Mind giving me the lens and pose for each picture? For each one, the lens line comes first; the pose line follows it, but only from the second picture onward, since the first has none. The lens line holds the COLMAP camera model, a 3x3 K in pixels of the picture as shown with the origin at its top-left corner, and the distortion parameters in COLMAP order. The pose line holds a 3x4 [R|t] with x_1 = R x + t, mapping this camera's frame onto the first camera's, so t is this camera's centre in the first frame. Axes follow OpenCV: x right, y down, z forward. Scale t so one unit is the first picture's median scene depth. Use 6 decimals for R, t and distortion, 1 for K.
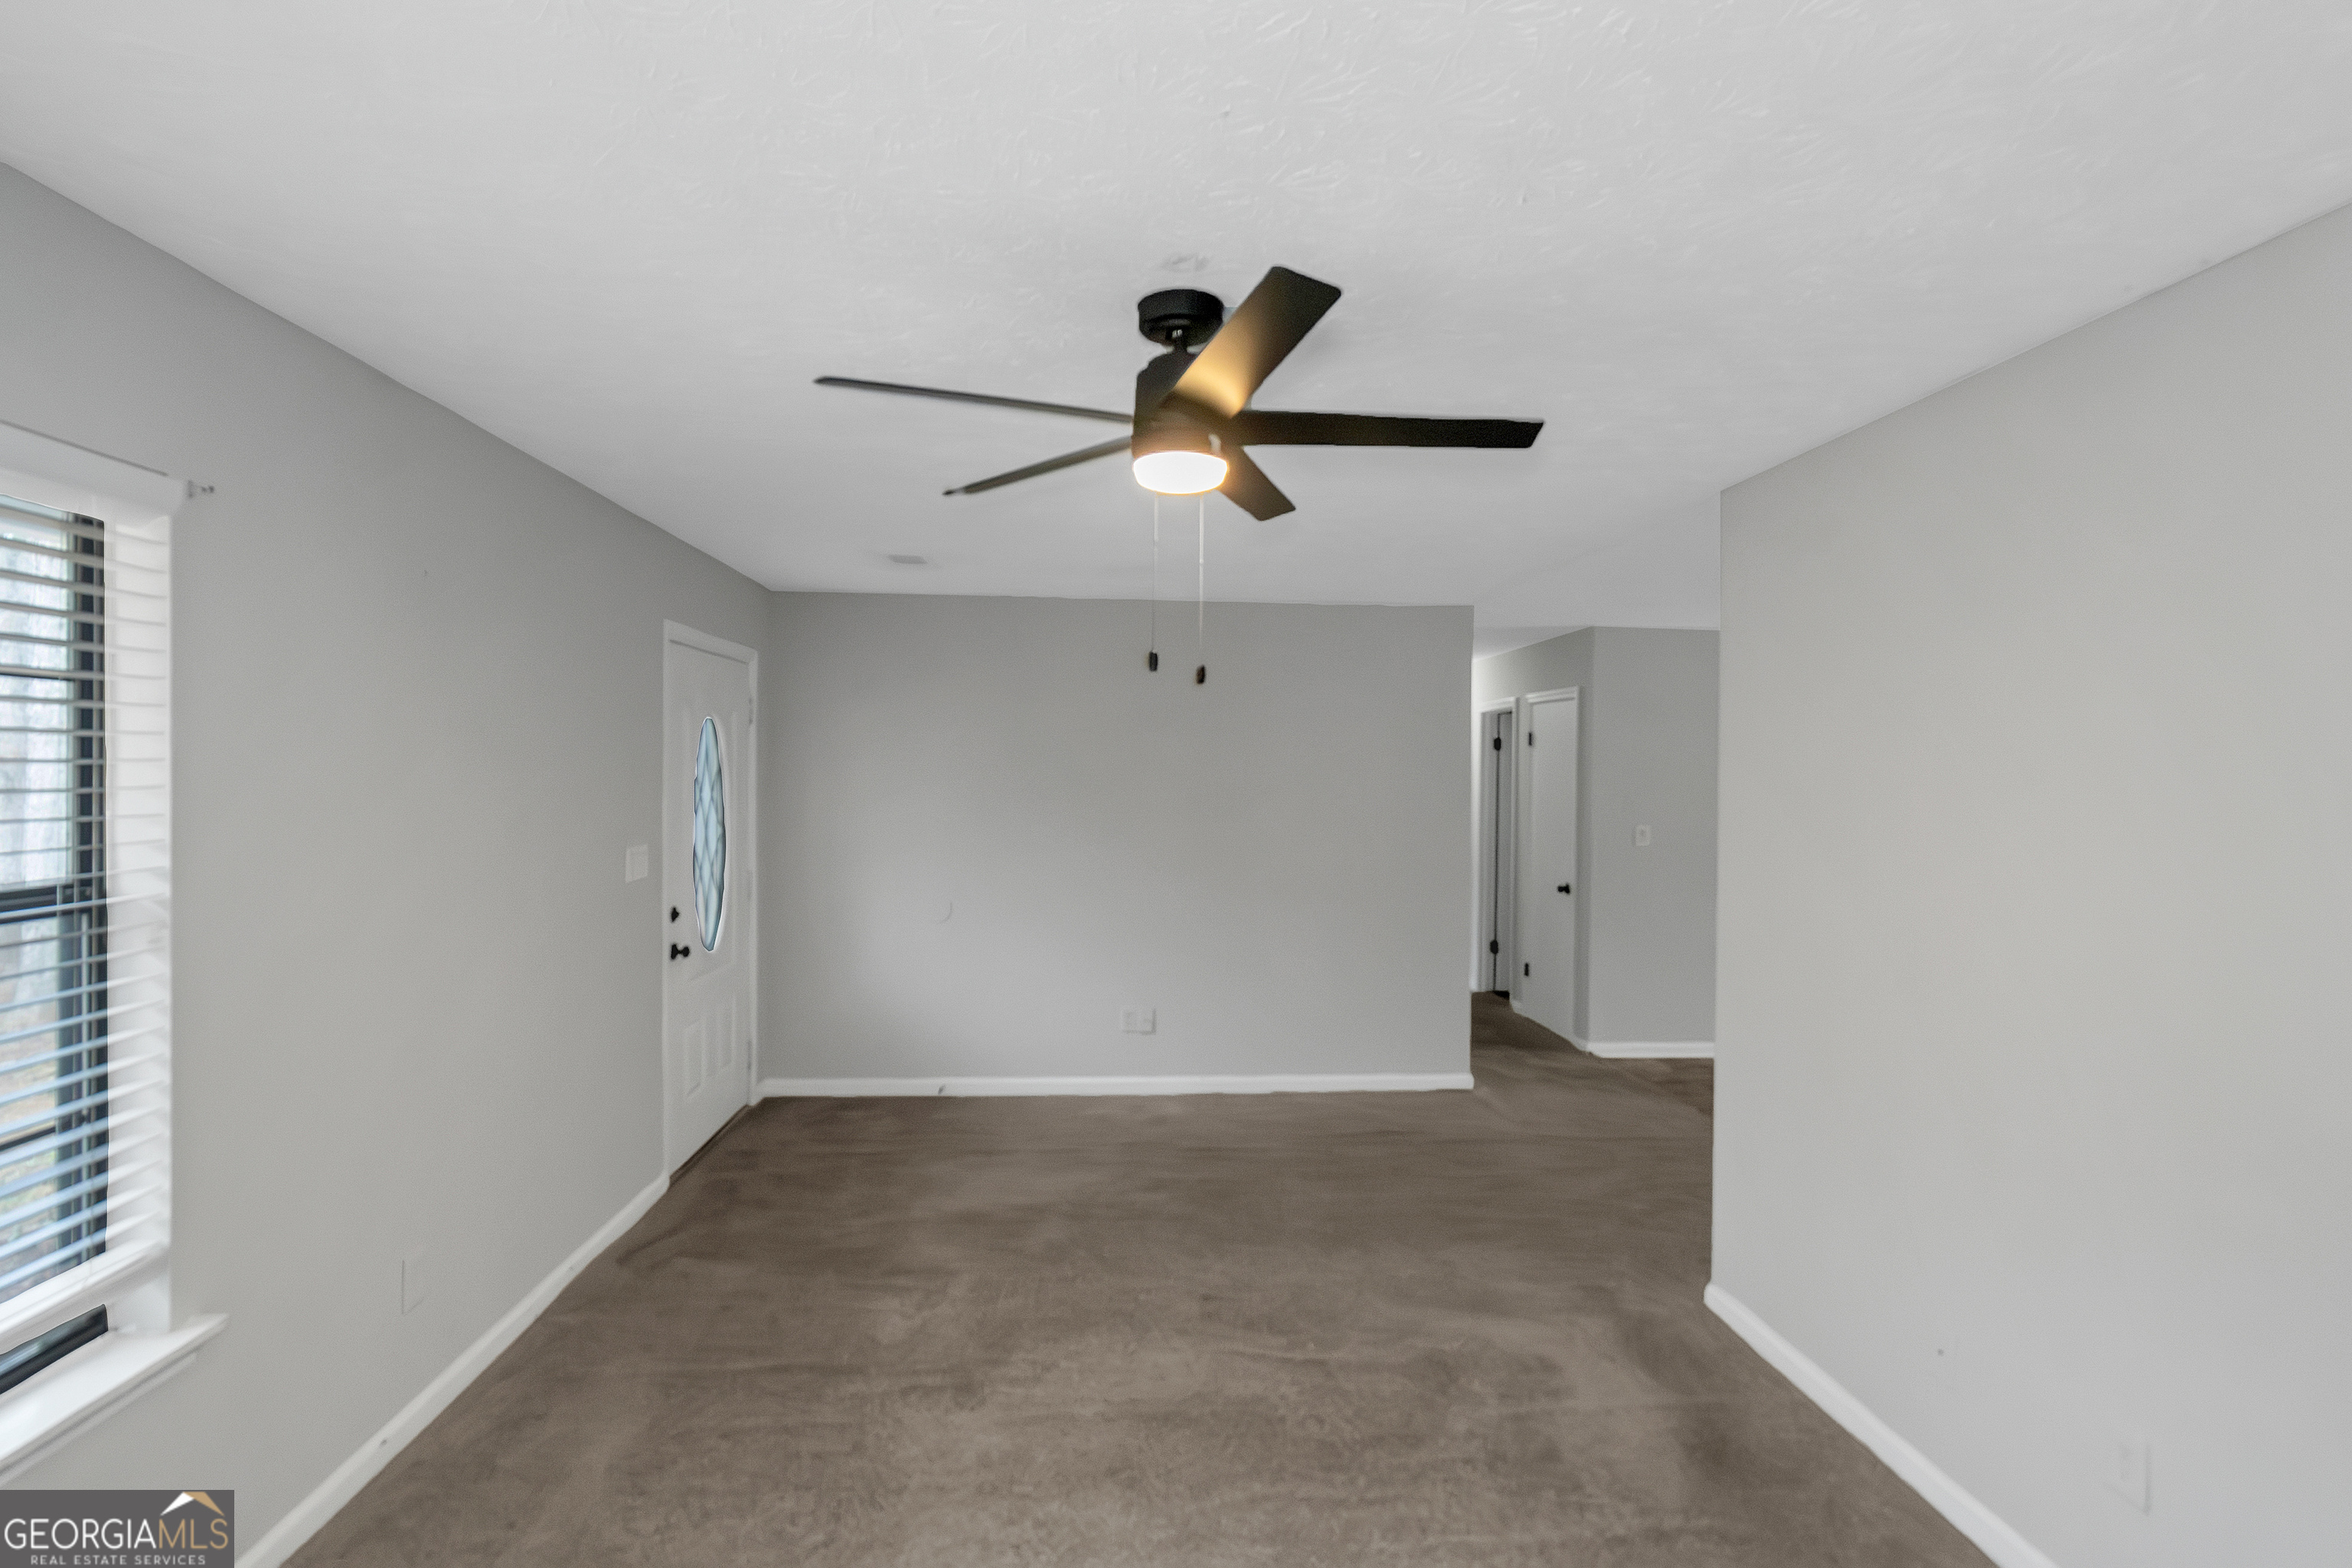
lens RADIAL K [[1050.6, 0, 1177.9], [0, 1050.6, 782.1], [0, 0, 1]] dist [0.002072, 0.000120]
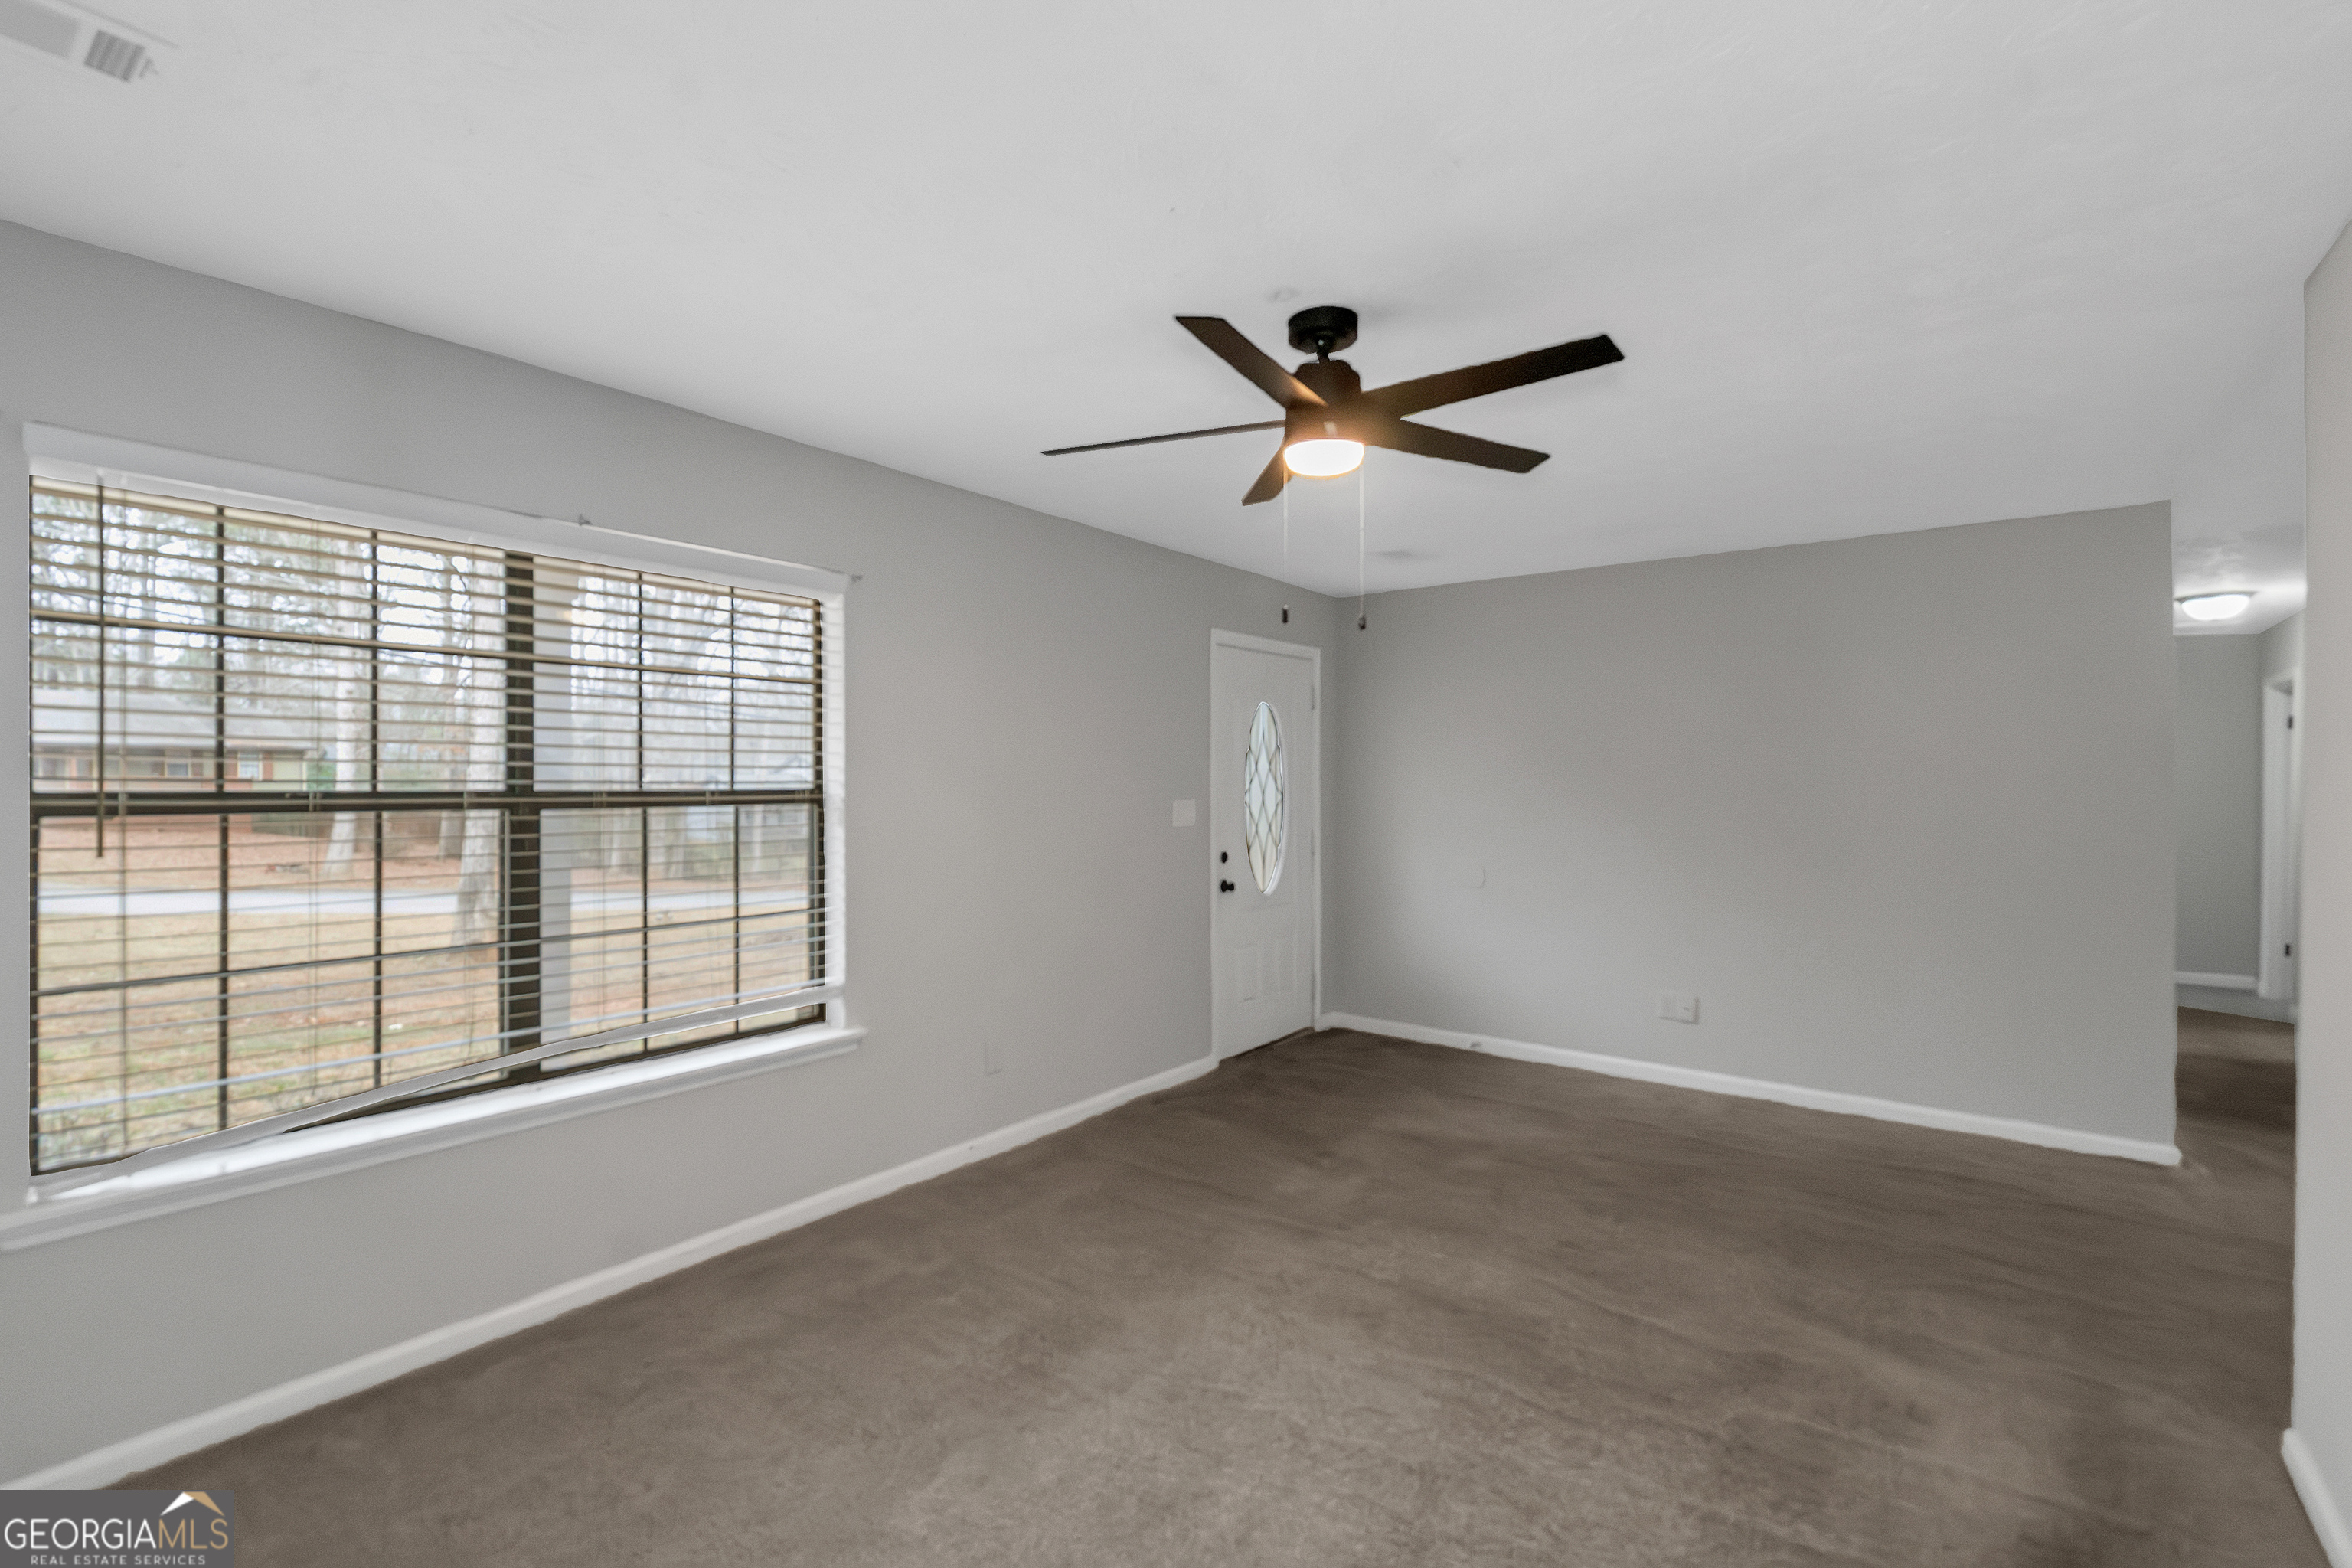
lens RADIAL K [[1067.8, 0, 1171.4], [0, 1067.8, 778.9], [0, 0, 1]] dist [0.001189, -0.000040]
pose [[0.745598, -0.008074, -0.666347, 0.467416], [-0.000641, 0.999917, -0.012833, 0.063294], [0.666396, 0.009996, 0.745531, -0.024222]]
